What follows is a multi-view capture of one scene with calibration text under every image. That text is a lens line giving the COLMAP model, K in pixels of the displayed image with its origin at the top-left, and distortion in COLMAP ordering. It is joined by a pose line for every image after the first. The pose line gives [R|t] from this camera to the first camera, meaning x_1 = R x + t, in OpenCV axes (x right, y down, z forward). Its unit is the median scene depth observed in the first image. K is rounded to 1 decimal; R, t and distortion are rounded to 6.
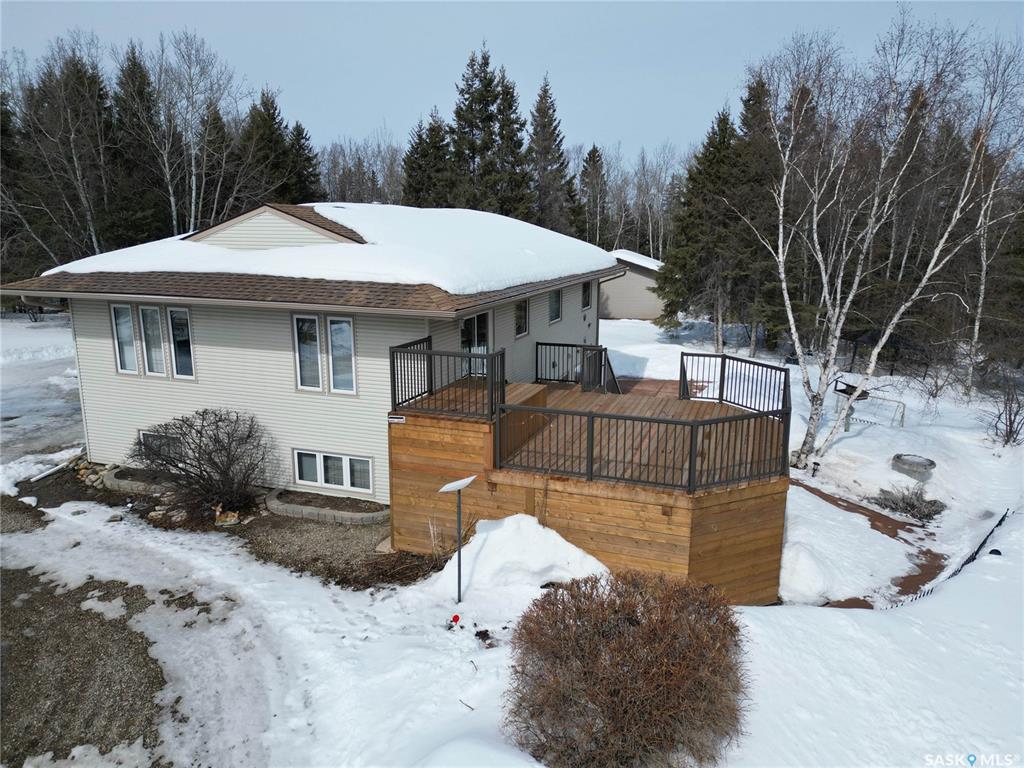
lens RADIAL K [[720.9, 0, 507.3], [0, 720.9, 390.2], [0, 0, 1]] dist [0.034193, -0.007532]
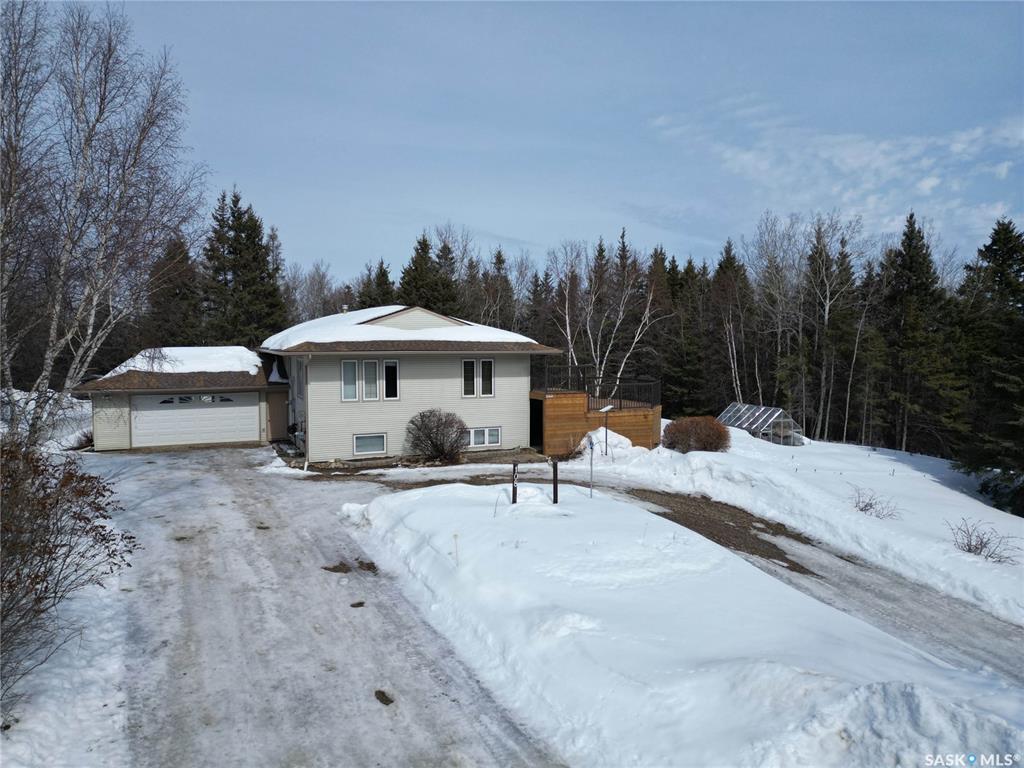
lens RADIAL K [[720.9, 0, 516.0], [0, 720.9, 383.2], [0, 0, 1]] dist [0.034193, -0.007532]
pose [[0.727108, -0.042116, 0.685230, -1.548768], [0.151766, 0.983283, -0.100606, 0.183448], [-0.669538, 0.177146, 0.721345, -0.534516]]
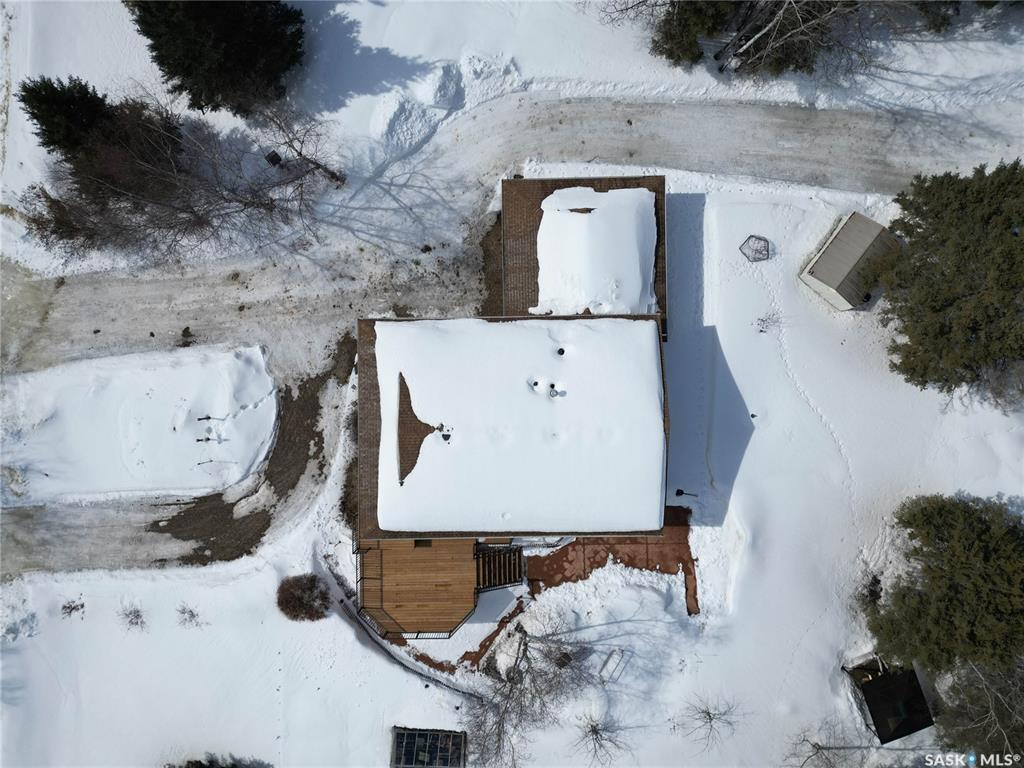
lens RADIAL K [[720.9, 0, 512.8], [0, 720.9, 381.1], [0, 0, 1]] dist [0.034193, -0.007532]
pose [[0.359554, 0.932672, -0.029067, -0.302975], [-0.183962, 0.101389, 0.977690, -2.650634], [0.914811, -0.346185, 0.208031, 0.978825]]
